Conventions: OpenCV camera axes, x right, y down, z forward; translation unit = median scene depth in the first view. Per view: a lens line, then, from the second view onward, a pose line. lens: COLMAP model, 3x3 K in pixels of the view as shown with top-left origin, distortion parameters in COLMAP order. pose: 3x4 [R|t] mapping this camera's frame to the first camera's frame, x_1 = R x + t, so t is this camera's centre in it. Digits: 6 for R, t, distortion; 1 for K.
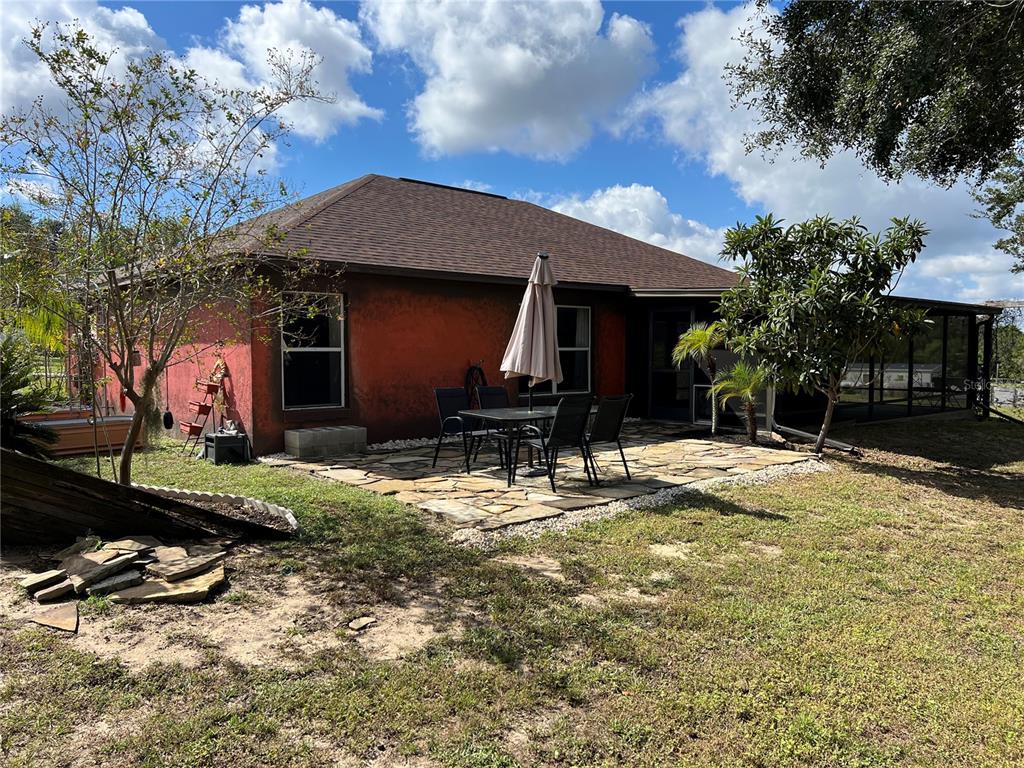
lens RADIAL K [[762.3, 0, 510.3], [0, 762.3, 385.6], [0, 0, 1]] dist [0.045135, -0.002199]
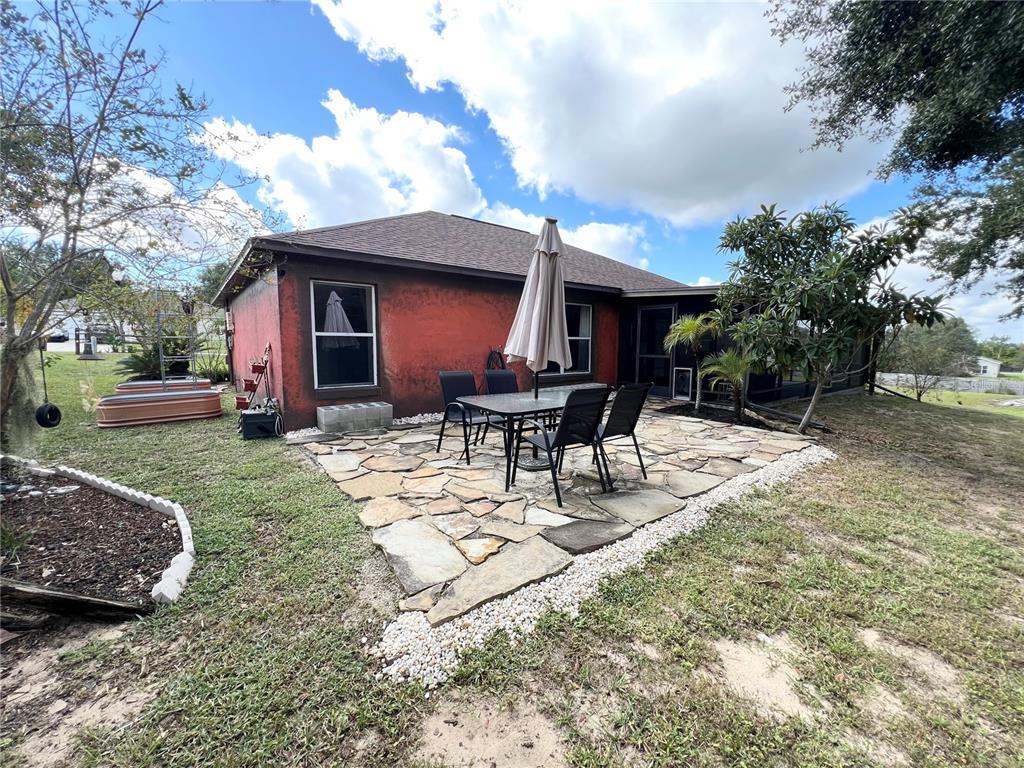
lens RADIAL K [[410.5, 0, 515.1], [0, 410.5, 384.9], [0, 0, 1]] dist [0.000869, -0.000209]
pose [[0.998416, 0.011793, -0.055005, 0.022966], [-0.008904, 0.998582, 0.052482, -0.006857], [0.055546, -0.051909, 0.997106, 0.399563]]
